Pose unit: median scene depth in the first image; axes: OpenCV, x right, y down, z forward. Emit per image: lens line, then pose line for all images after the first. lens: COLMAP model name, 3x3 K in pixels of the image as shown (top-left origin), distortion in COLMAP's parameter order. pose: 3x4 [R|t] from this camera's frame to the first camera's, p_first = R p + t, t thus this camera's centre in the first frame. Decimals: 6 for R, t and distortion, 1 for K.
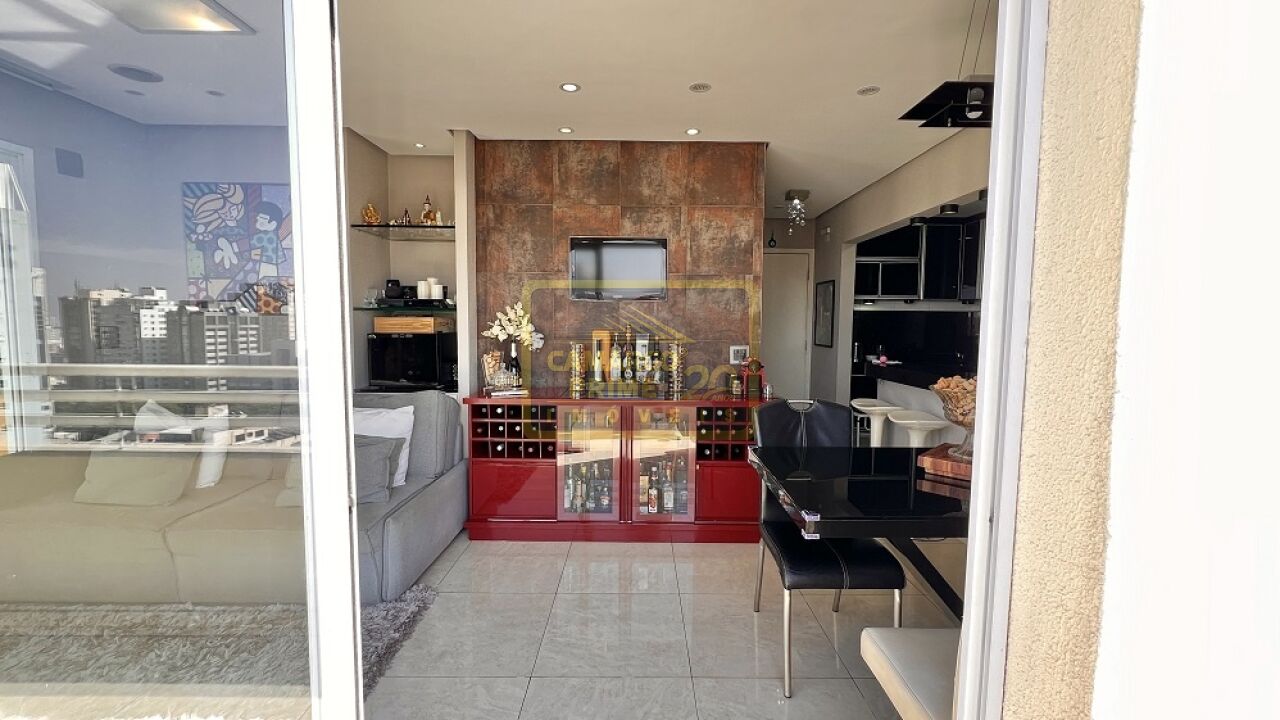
lens RADIAL K [[512.9, 0, 640.0], [0, 512.9, 360.0], [0, 0, 1]] dist [-0.000261, 0.000119]
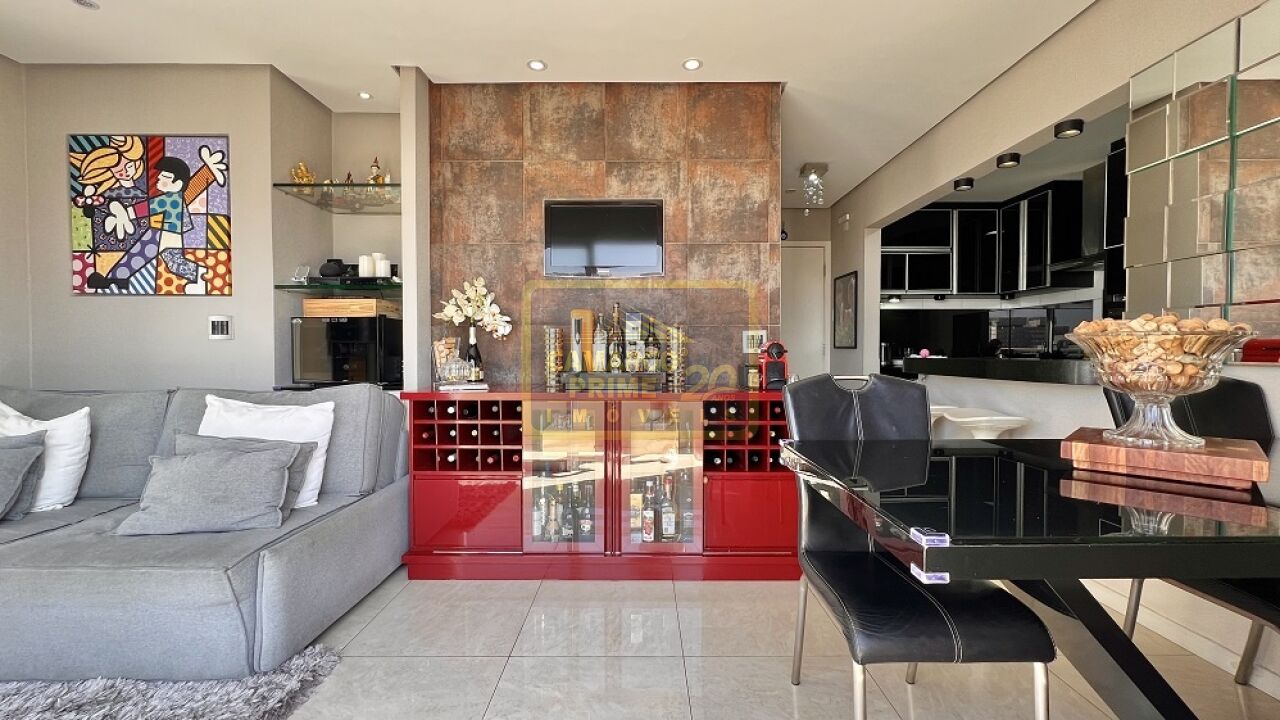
lens RADIAL K [[512.9, 0, 640.0], [0, 512.9, 360.0], [0, 0, 1]] dist [-0.000261, 0.000119]
pose [[0.999927, -0.010379, -0.006220, 0.019611], [0.010012, 0.998359, -0.056389, 0.067086], [0.006795, 0.056323, 0.998389, 0.208264]]
